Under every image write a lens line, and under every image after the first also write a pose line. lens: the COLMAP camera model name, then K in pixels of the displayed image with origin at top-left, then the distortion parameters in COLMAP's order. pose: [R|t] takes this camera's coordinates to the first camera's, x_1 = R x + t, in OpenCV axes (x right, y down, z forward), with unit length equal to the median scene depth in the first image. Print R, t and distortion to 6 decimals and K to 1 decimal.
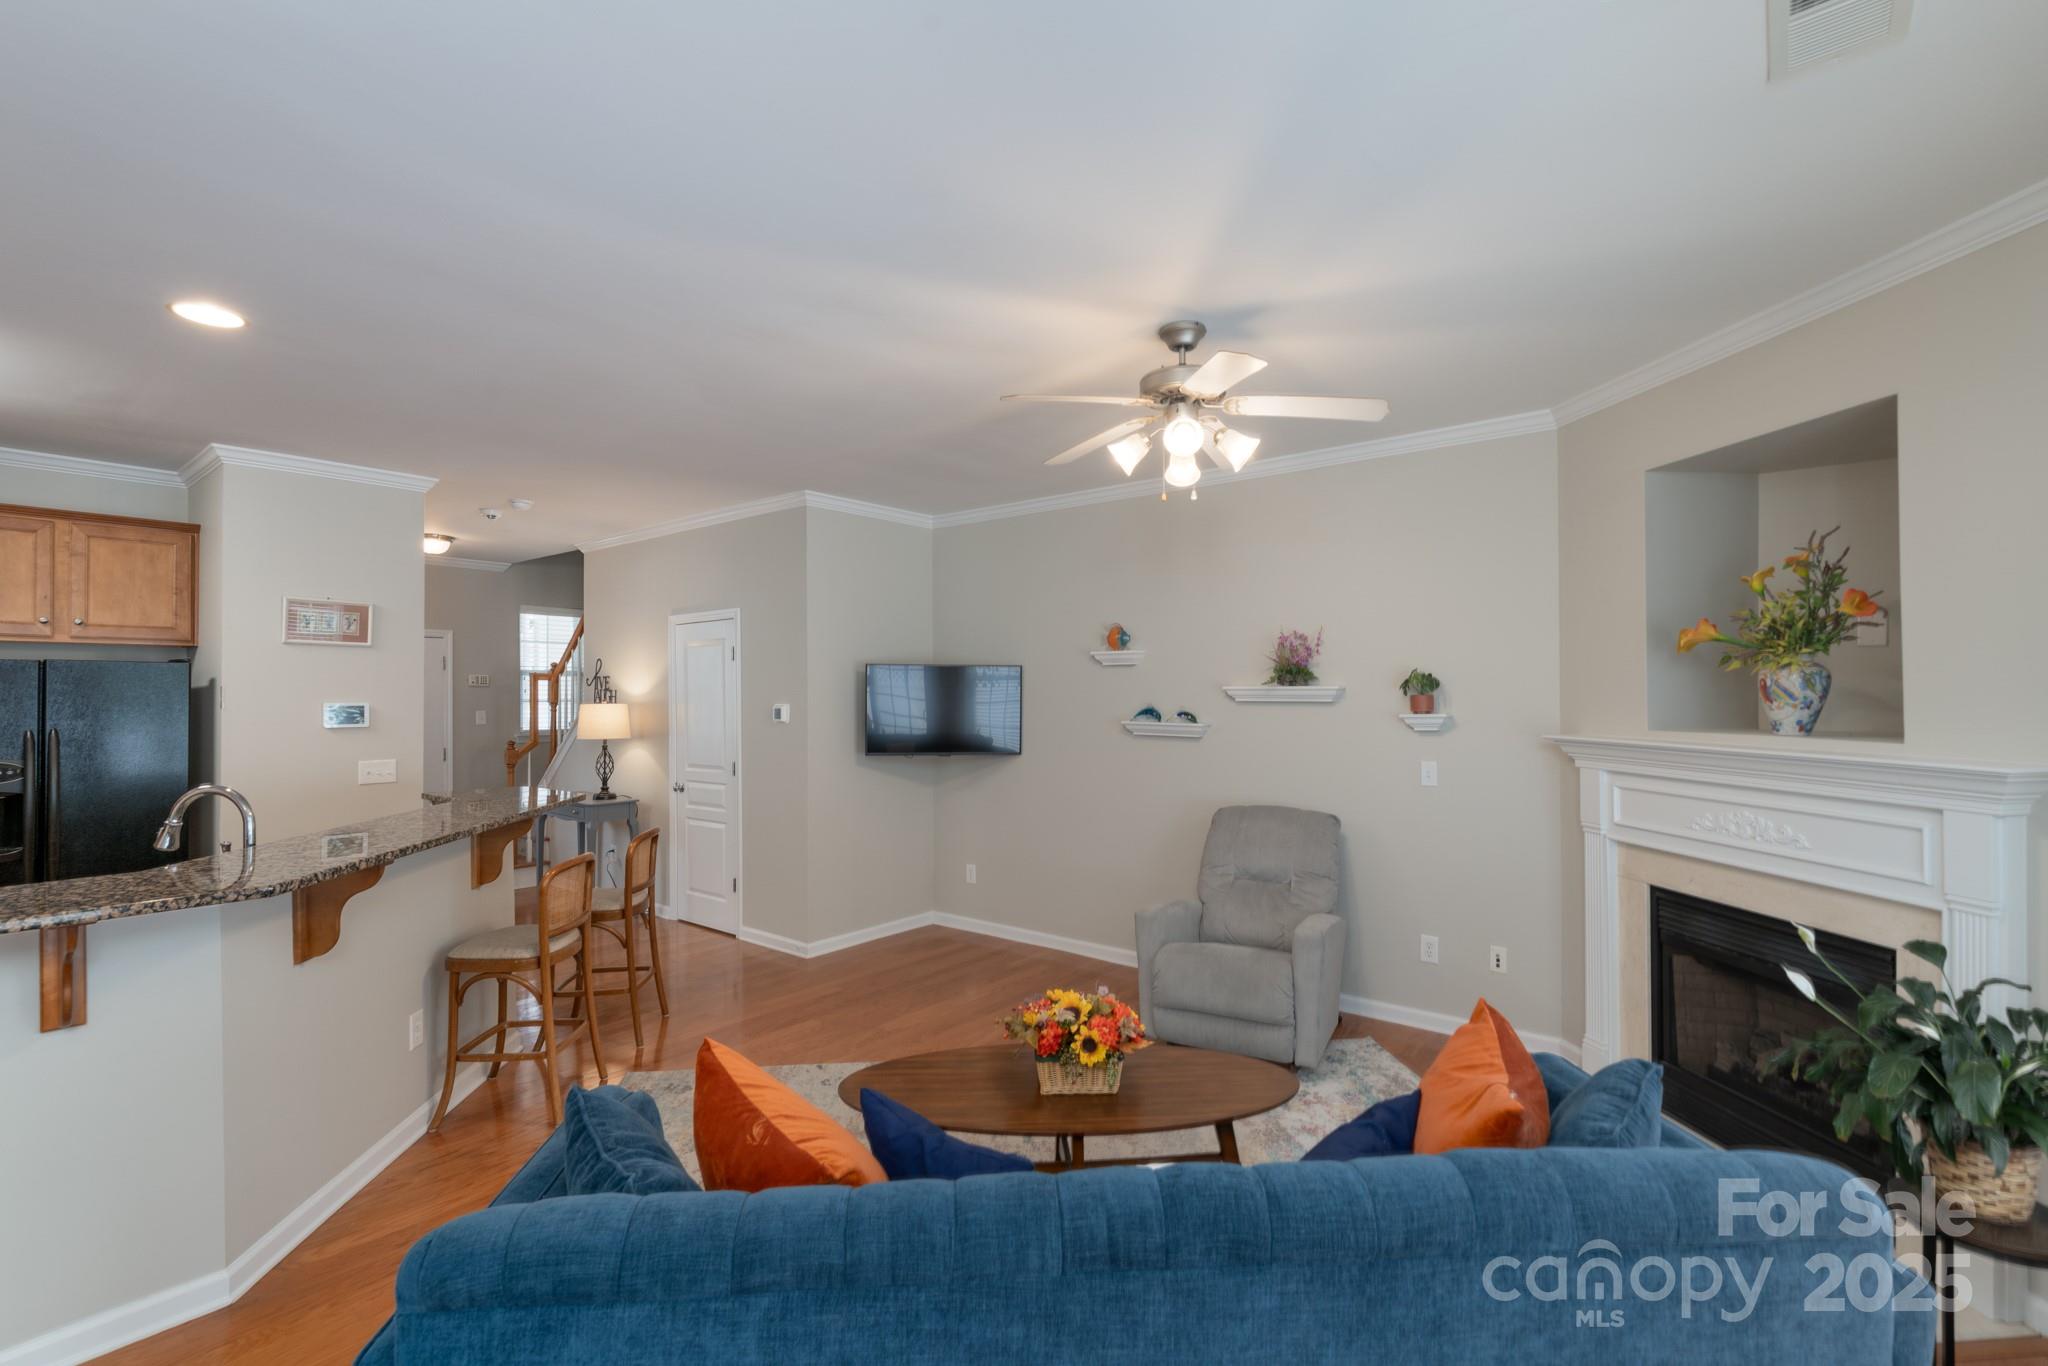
lens RADIAL K [[918.4, 0, 1021.9], [0, 918.4, 685.6], [0, 0, 1]] dist [-0.004415, 0.000241]
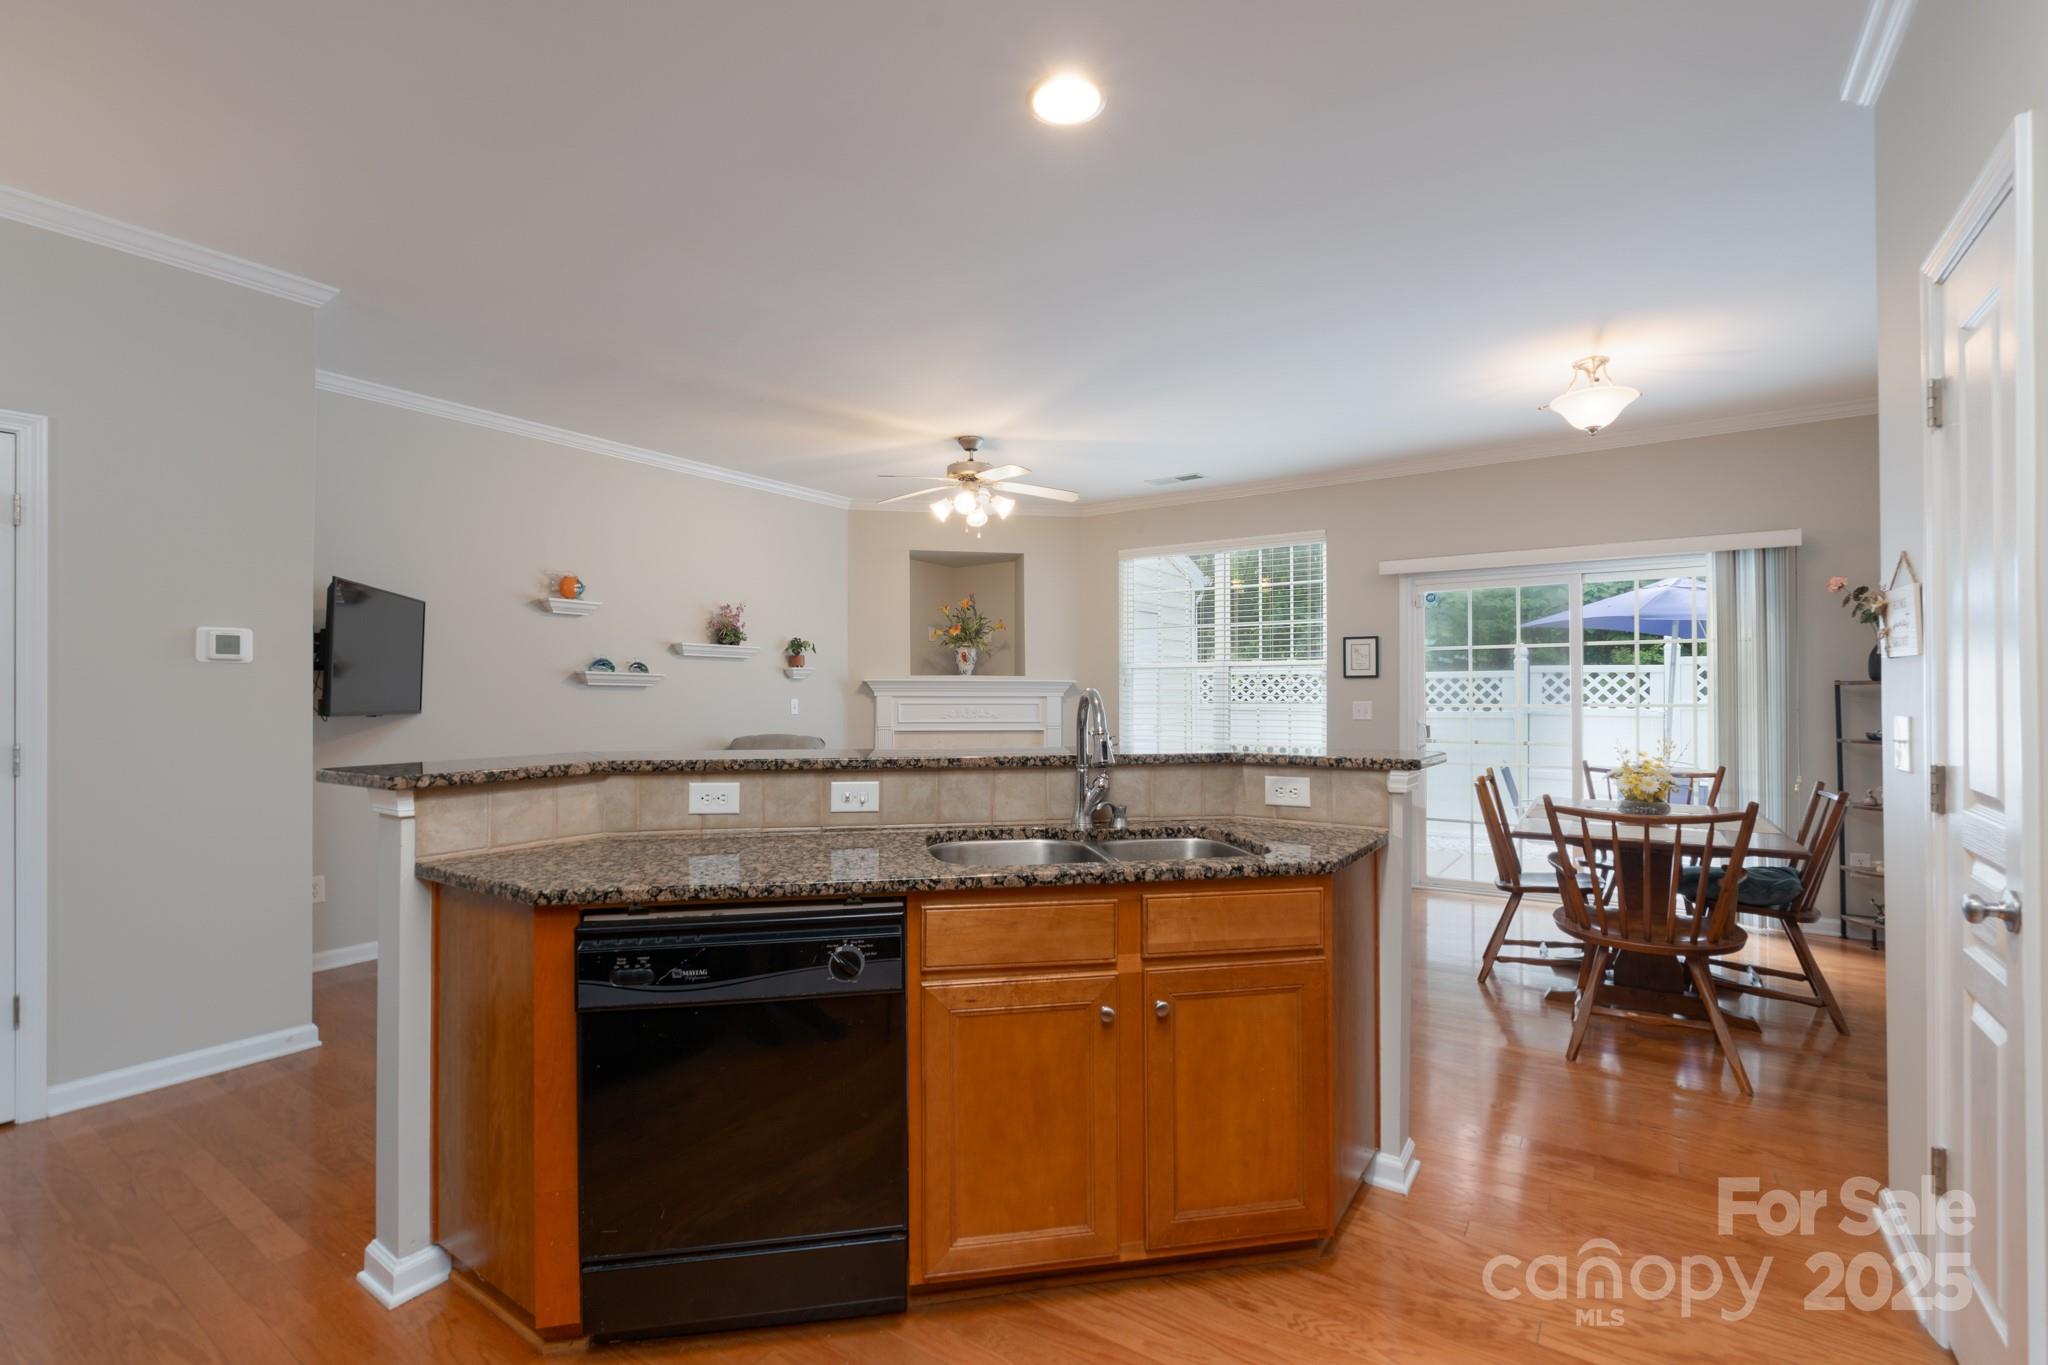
lens RADIAL K [[918.4, 0, 1004.7], [0, 918.4, 689.1], [0, 0, 1]] dist [-0.004415, 0.000241]
pose [[-0.072039, 0.007973, 0.997370, -1.021727], [-0.008046, 0.999931, -0.008575, 0.069511], [-0.997369, -0.008643, -0.071969, 0.678017]]
